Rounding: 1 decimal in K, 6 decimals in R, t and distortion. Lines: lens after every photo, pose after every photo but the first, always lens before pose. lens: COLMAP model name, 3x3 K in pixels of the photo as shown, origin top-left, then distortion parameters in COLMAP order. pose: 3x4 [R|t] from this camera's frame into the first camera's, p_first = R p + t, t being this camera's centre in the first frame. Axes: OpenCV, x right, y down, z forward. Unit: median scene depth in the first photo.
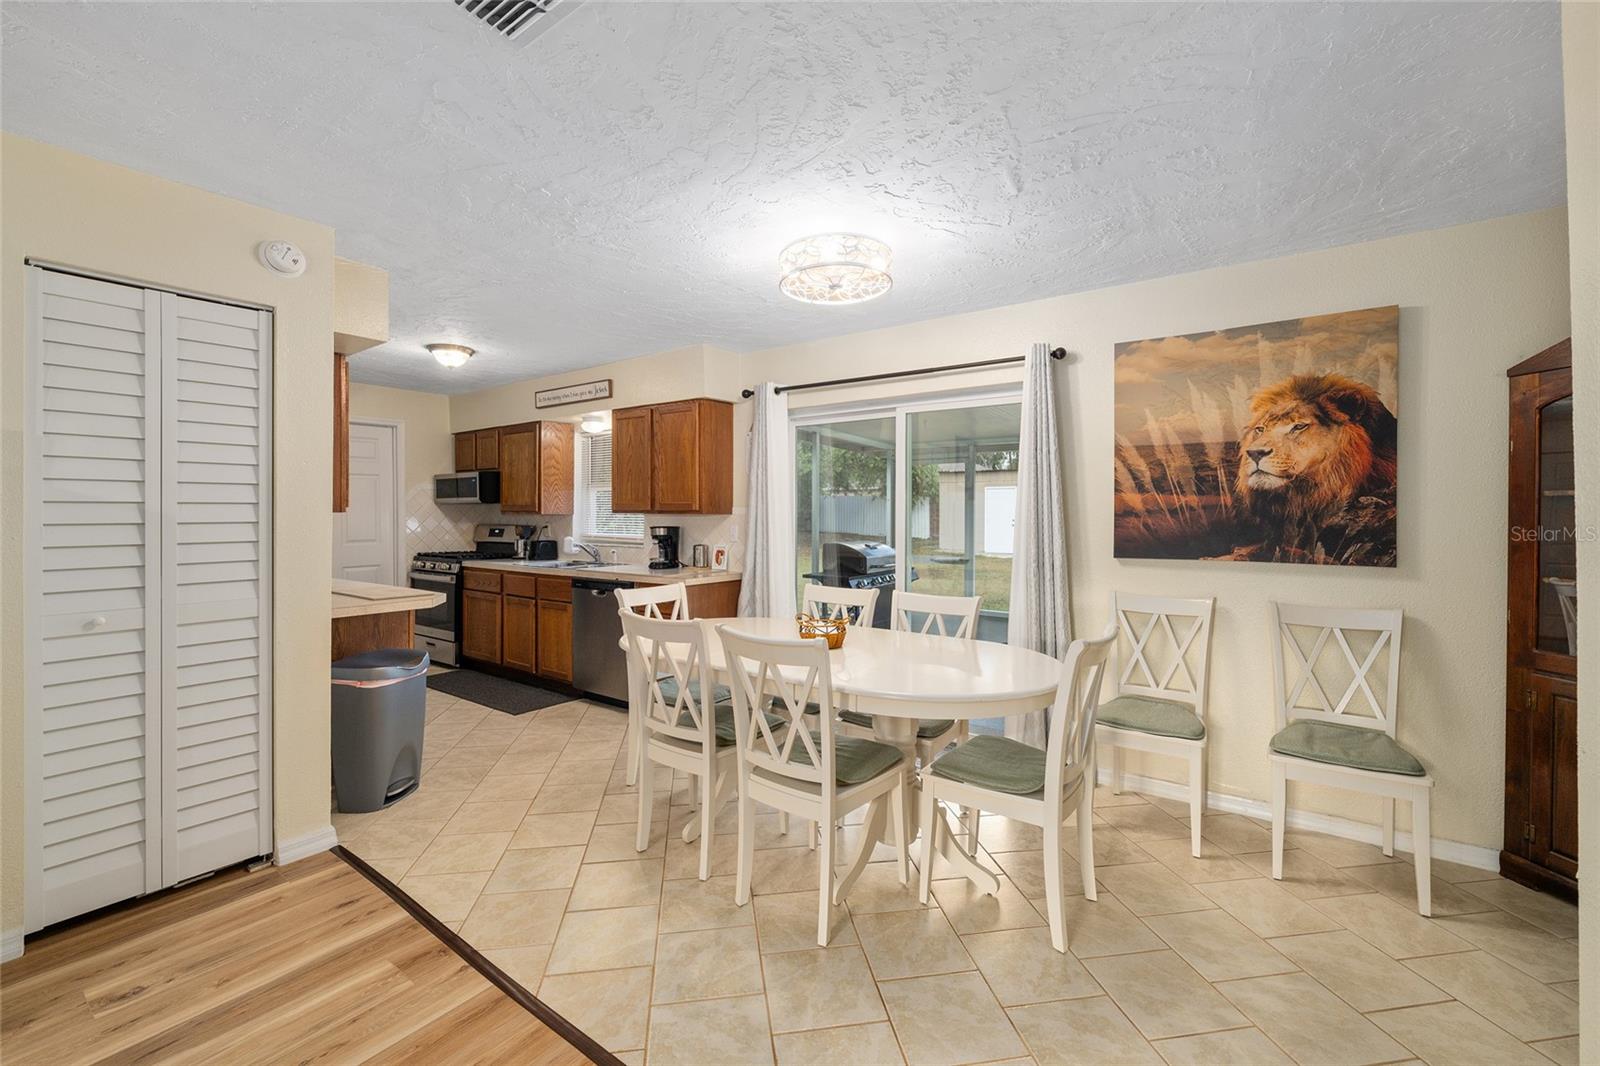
lens RADIAL K [[661.5, 0, 806.2], [0, 661.5, 517.7], [0, 0, 1]] dist [0.000169, -0.000024]
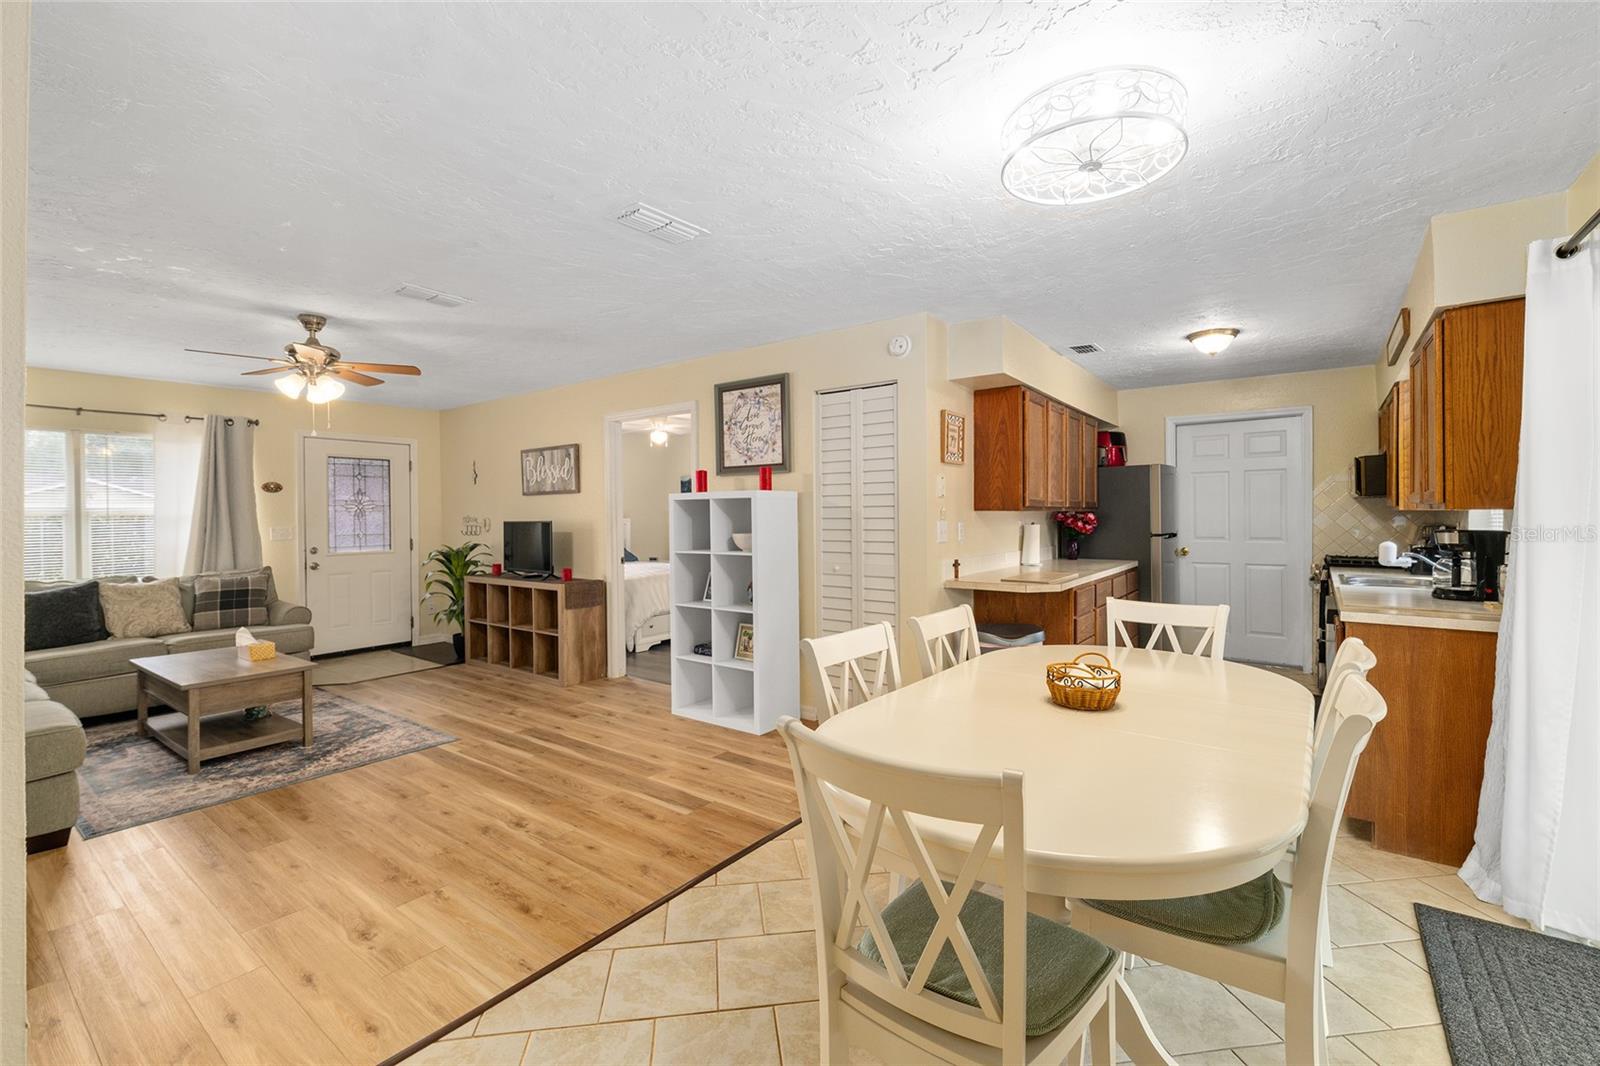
lens RADIAL K [[692.1, 0, 800.9], [0, 692.1, 520.7], [0, 0, 1]] dist [-0.001038, 0.000031]
pose [[-0.023389, 0.009004, -0.999686, 0.419757], [0.000357, 0.999959, 0.008998, -0.000769], [0.999726, -0.000147, -0.023391, 0.409730]]
